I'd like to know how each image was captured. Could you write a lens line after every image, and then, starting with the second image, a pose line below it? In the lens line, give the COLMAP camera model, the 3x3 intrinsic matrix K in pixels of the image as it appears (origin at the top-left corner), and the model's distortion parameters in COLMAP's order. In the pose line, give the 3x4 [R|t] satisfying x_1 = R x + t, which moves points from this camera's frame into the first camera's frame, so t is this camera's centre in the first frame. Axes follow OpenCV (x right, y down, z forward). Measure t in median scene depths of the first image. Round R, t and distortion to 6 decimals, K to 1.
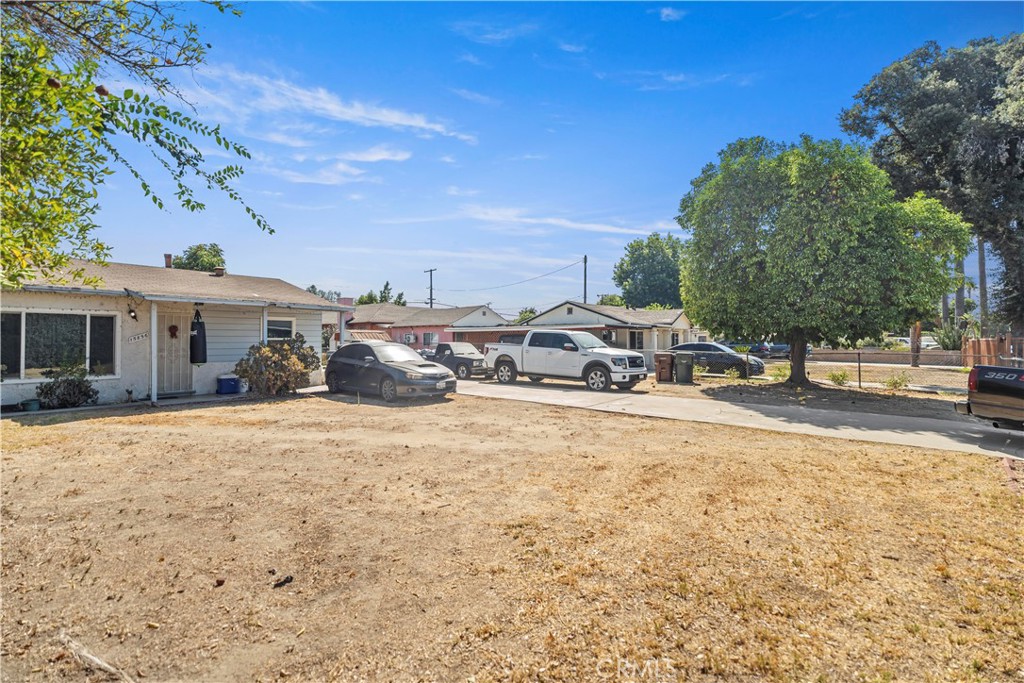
lens RADIAL K [[463.4, 0, 512.0], [0, 463.4, 341.5], [0, 0, 1]] dist [0.000912, 0.000360]
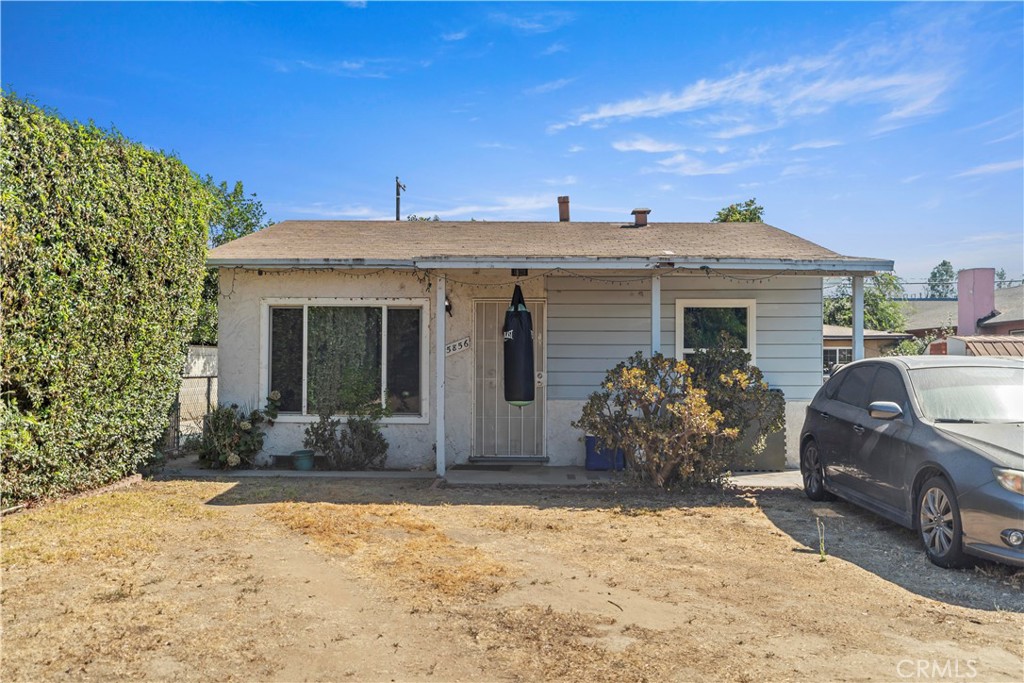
lens RADIAL K [[839.9, 0, 512.0], [0, 839.9, 341.5], [0, 0, 1]] dist [-0.004625, -0.000213]
pose [[0.606544, -0.019124, -0.794820, -0.014243], [-0.011060, 0.999411, -0.032488, 0.015296], [0.794973, 0.028496, 0.605975, 0.498856]]
